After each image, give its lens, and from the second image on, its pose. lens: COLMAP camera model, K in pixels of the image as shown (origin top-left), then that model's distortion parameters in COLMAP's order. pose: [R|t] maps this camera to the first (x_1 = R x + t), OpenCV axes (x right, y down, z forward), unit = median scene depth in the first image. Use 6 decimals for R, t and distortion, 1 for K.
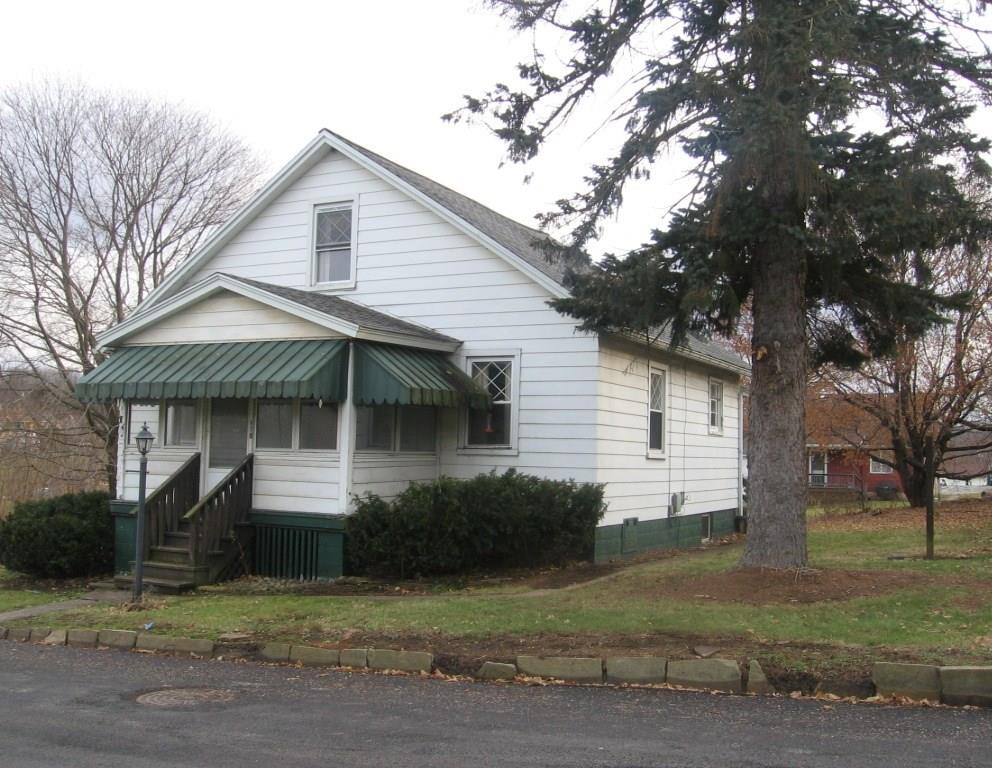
lens RADIAL K [[1050.7, 0, 496.0], [0, 1050.7, 384.0], [0, 0, 1]] dist [-0.112885, 0.012220]
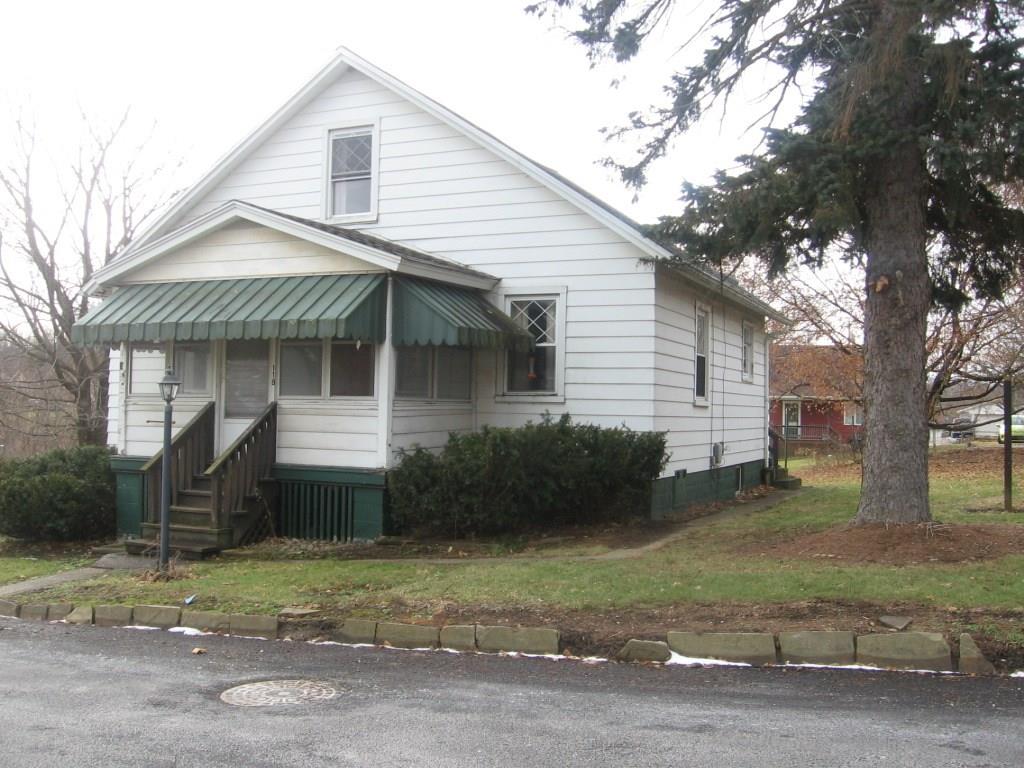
lens RADIAL K [[1038.9, 0, 480.7], [0, 1038.9, 378.6], [0, 0, 1]] dist [-0.121368, 0.042430]
pose [[0.999021, -0.003450, 0.044102, -0.097551], [0.001811, 0.999308, 0.037150, 0.014073], [-0.044200, -0.037034, 0.998336, 0.106082]]
